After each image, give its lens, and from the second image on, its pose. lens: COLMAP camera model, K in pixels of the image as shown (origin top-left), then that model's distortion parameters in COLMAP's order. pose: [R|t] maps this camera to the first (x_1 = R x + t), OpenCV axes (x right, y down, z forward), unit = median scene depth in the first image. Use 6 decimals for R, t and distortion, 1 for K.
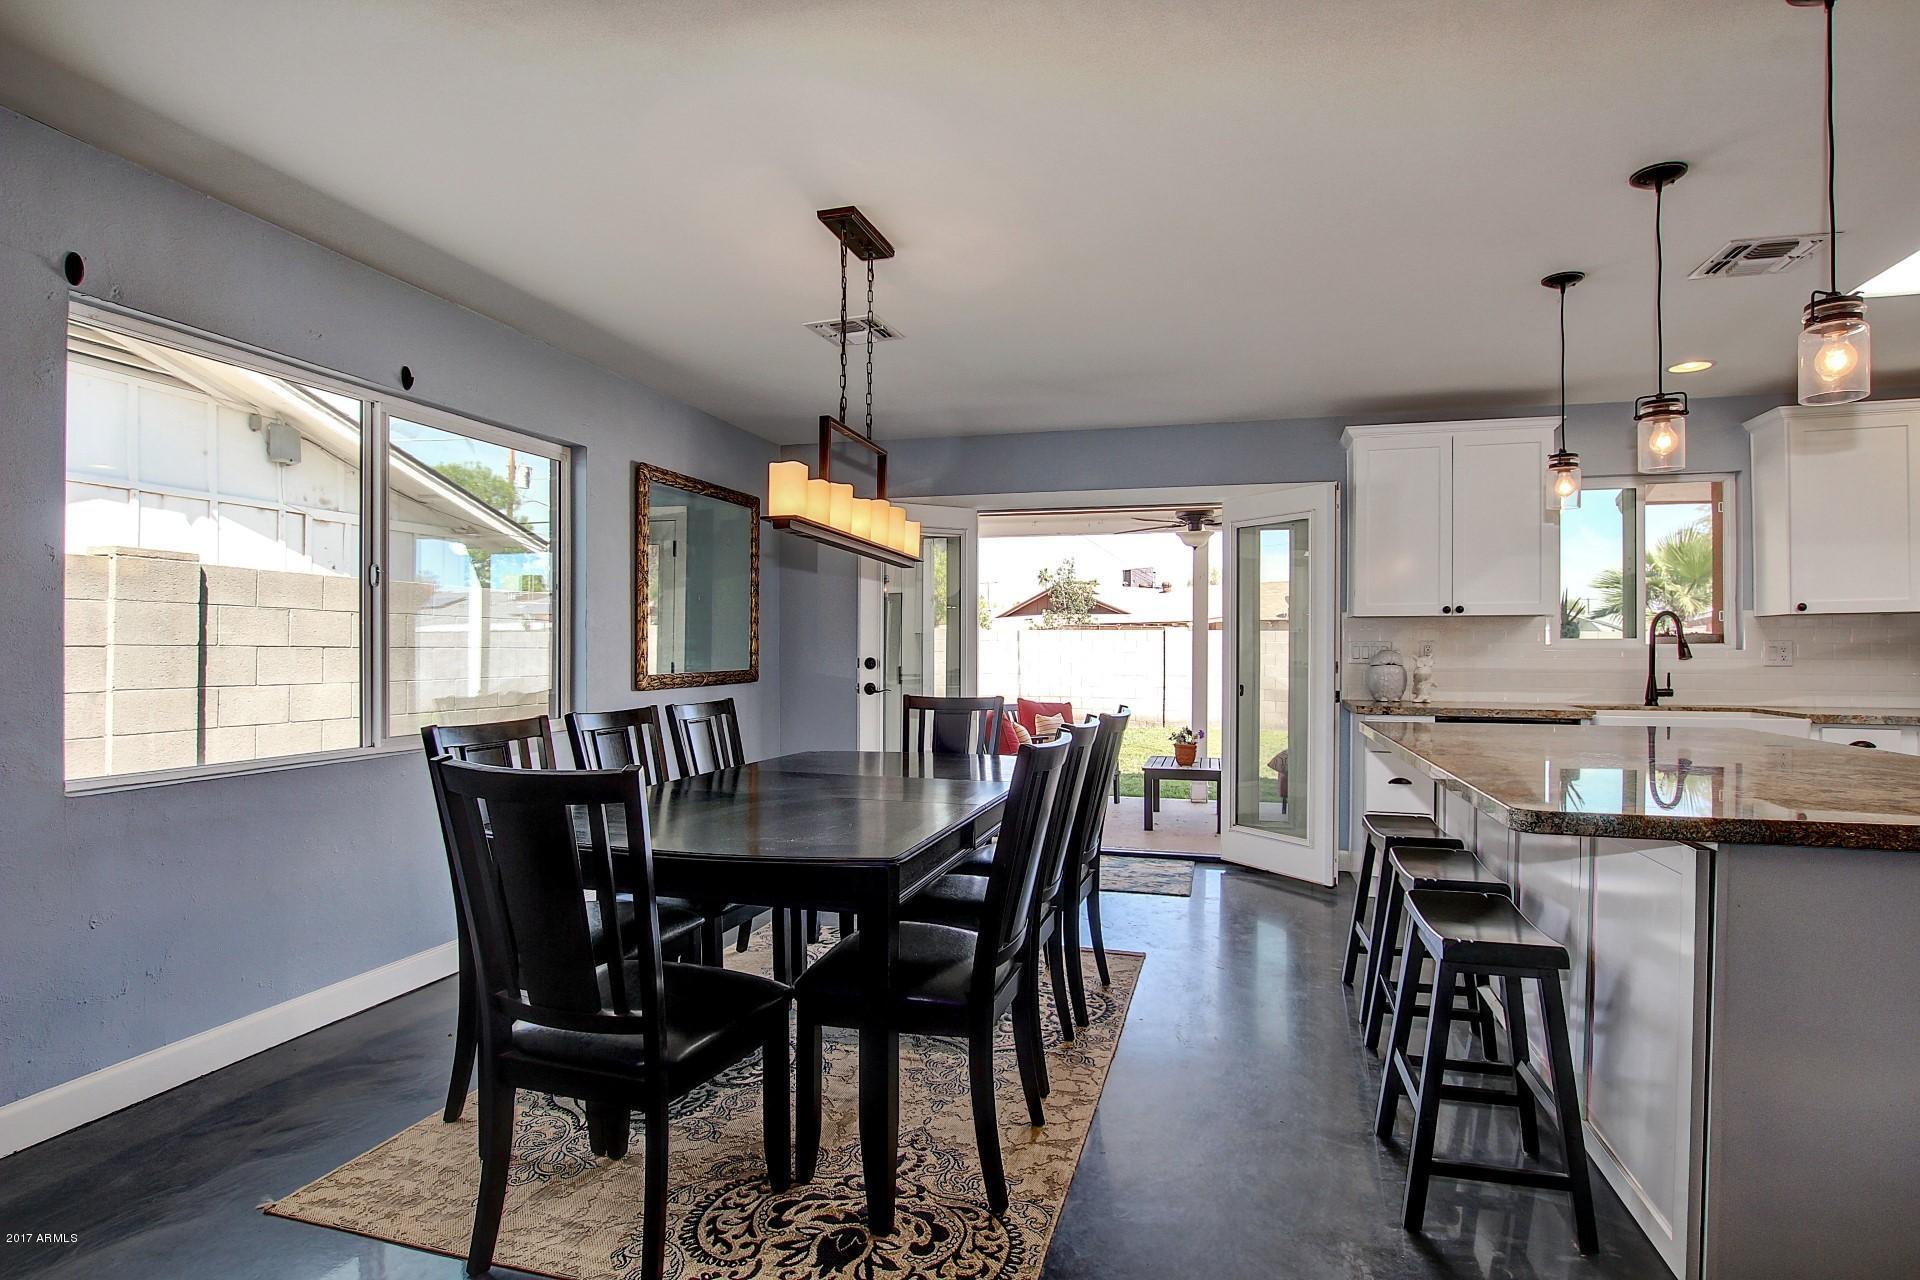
lens RADIAL K [[966.1, 0, 973.2], [0, 966.1, 646.6], [0, 0, 1]] dist [-0.027605, 0.002383]
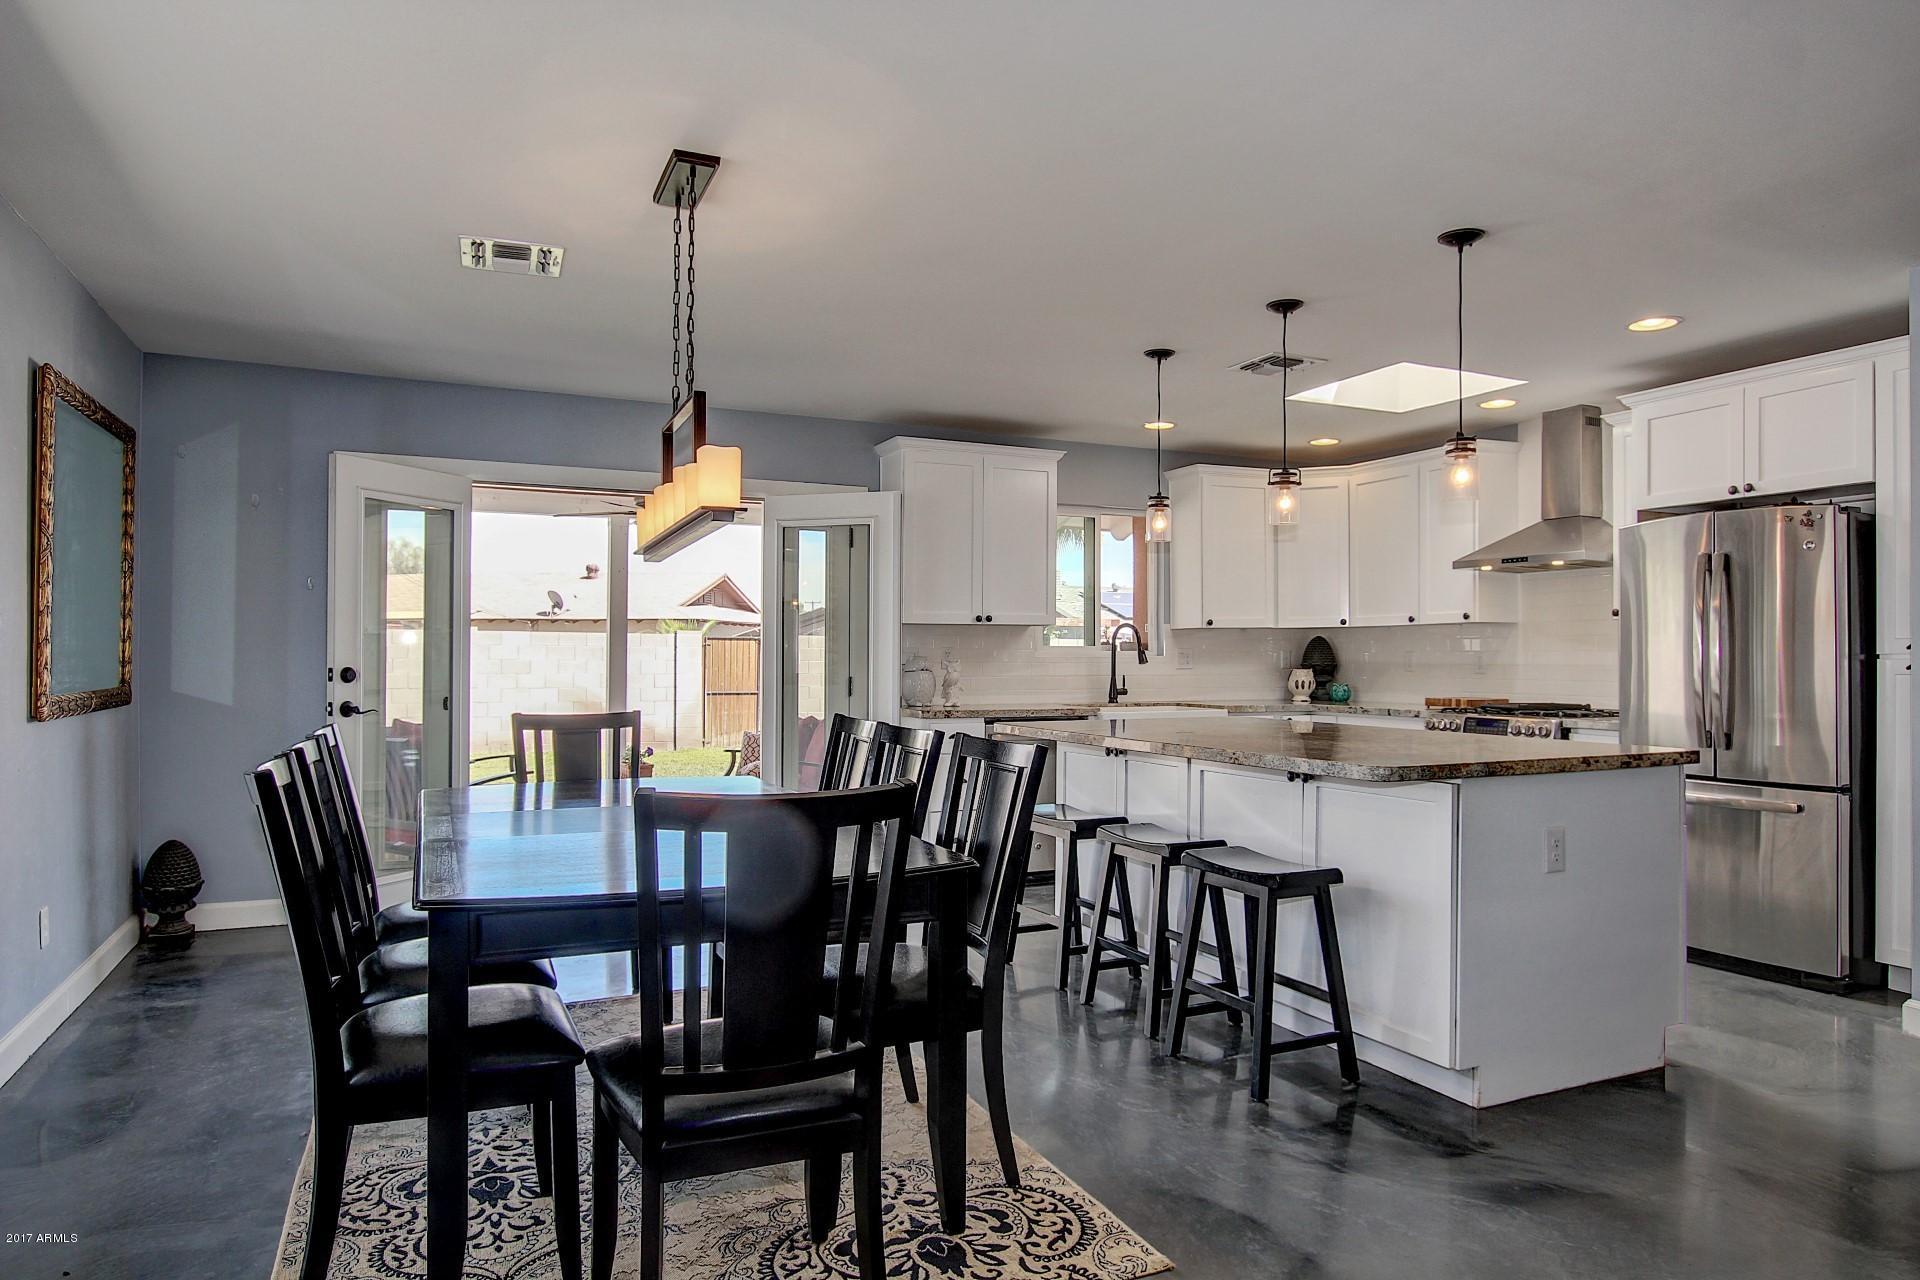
lens RADIAL K [[1157.7, 0, 970.0], [0, 1157.7, 650.5], [0, 0, 1]] dist [-0.015258, 0.004570]
pose [[0.755744, 0.002022, 0.654864, -0.389322], [-0.001904, 0.999998, -0.000890, -0.001644], [-0.654864, -0.000574, 0.755746, 0.027704]]
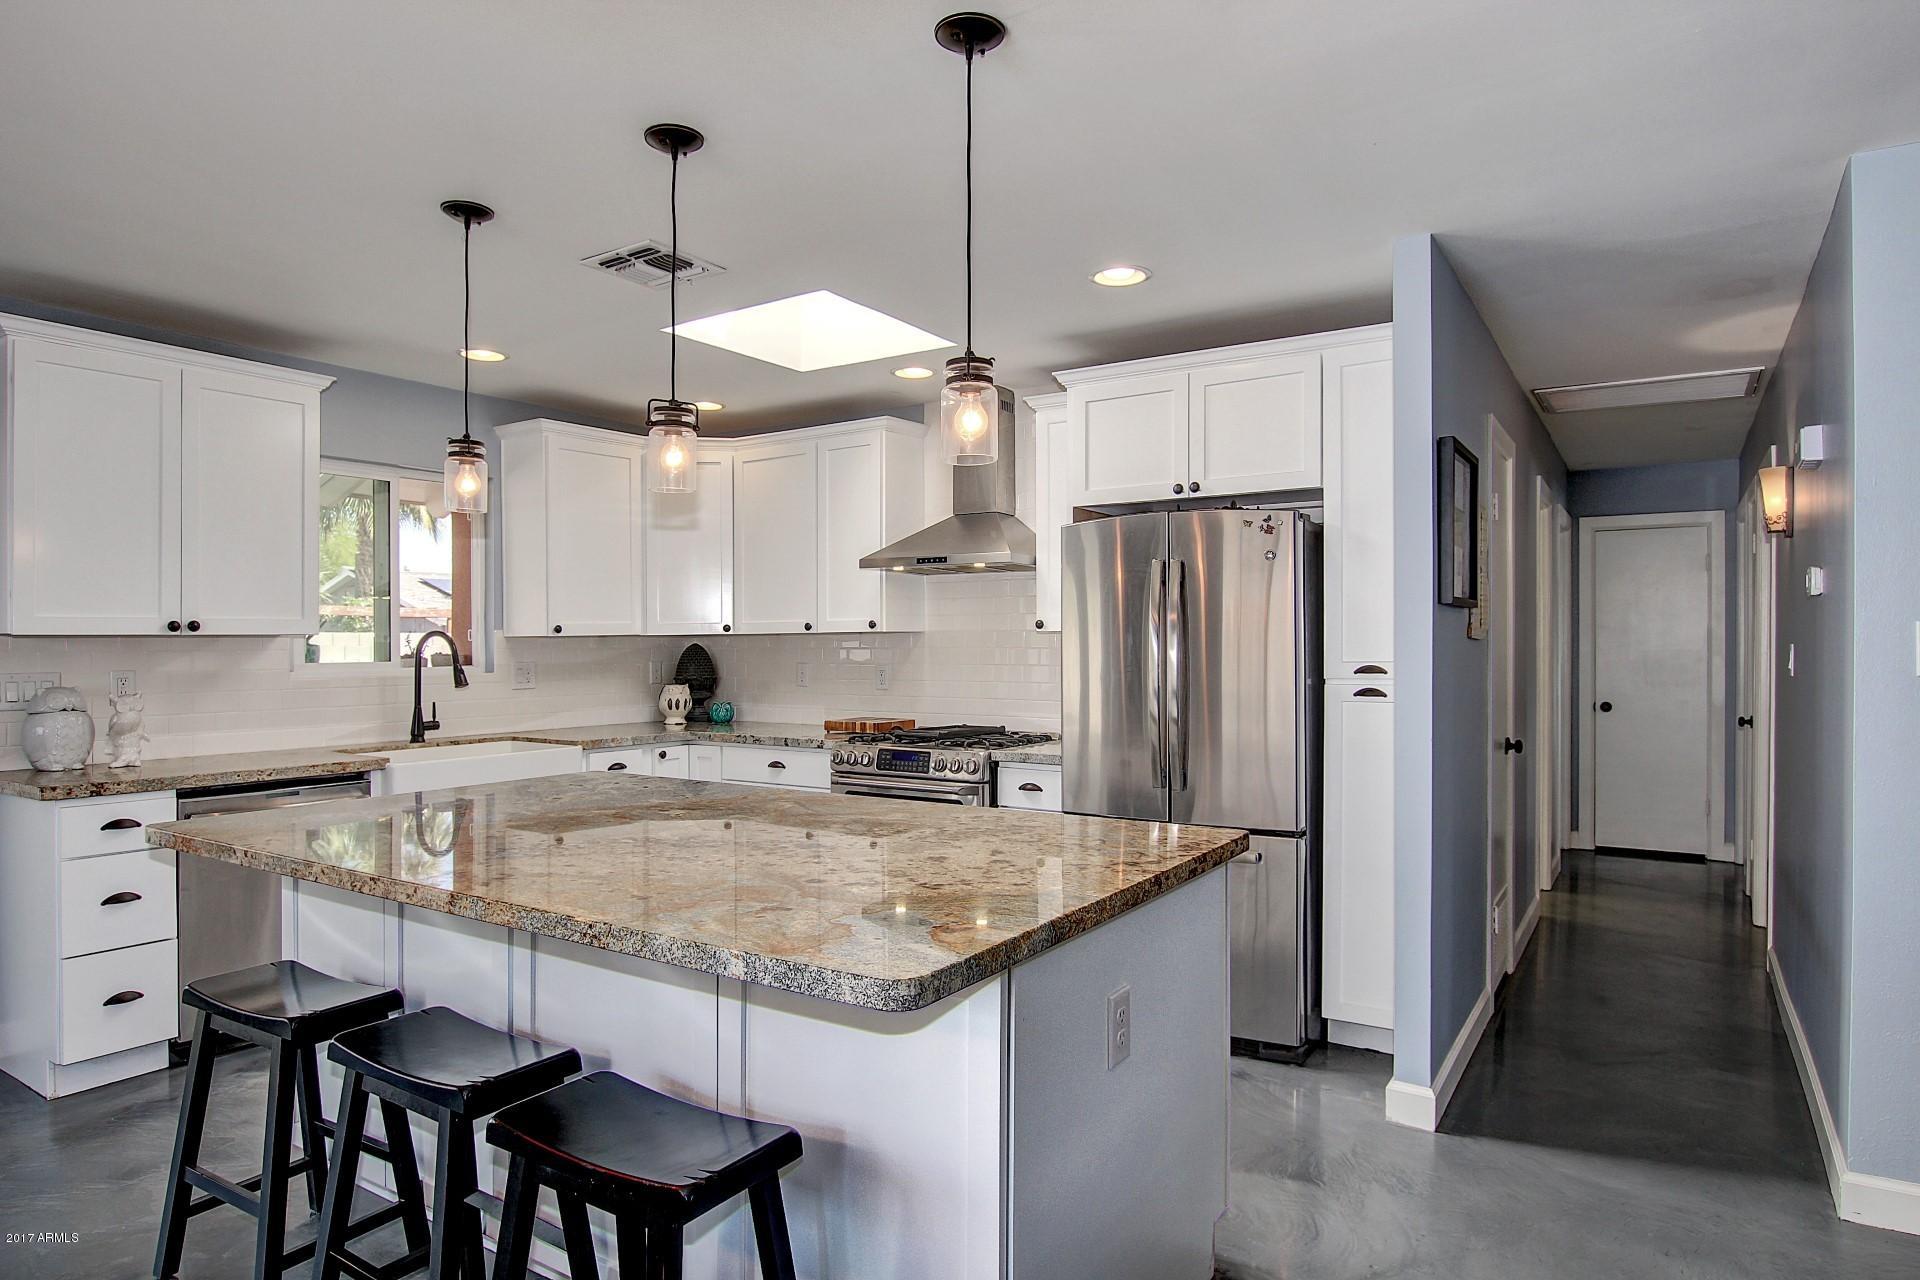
lens RADIAL K [[1101.3, 0, 953.5], [0, 1101.3, 643.2], [0, 0, 1]] dist [-0.021272, 0.006826]
pose [[0.308724, -0.004270, 0.951142, -0.070592], [0.001333, 0.999991, 0.004057, -0.030653], [-0.951151, 0.000015, 0.308727, 0.260765]]
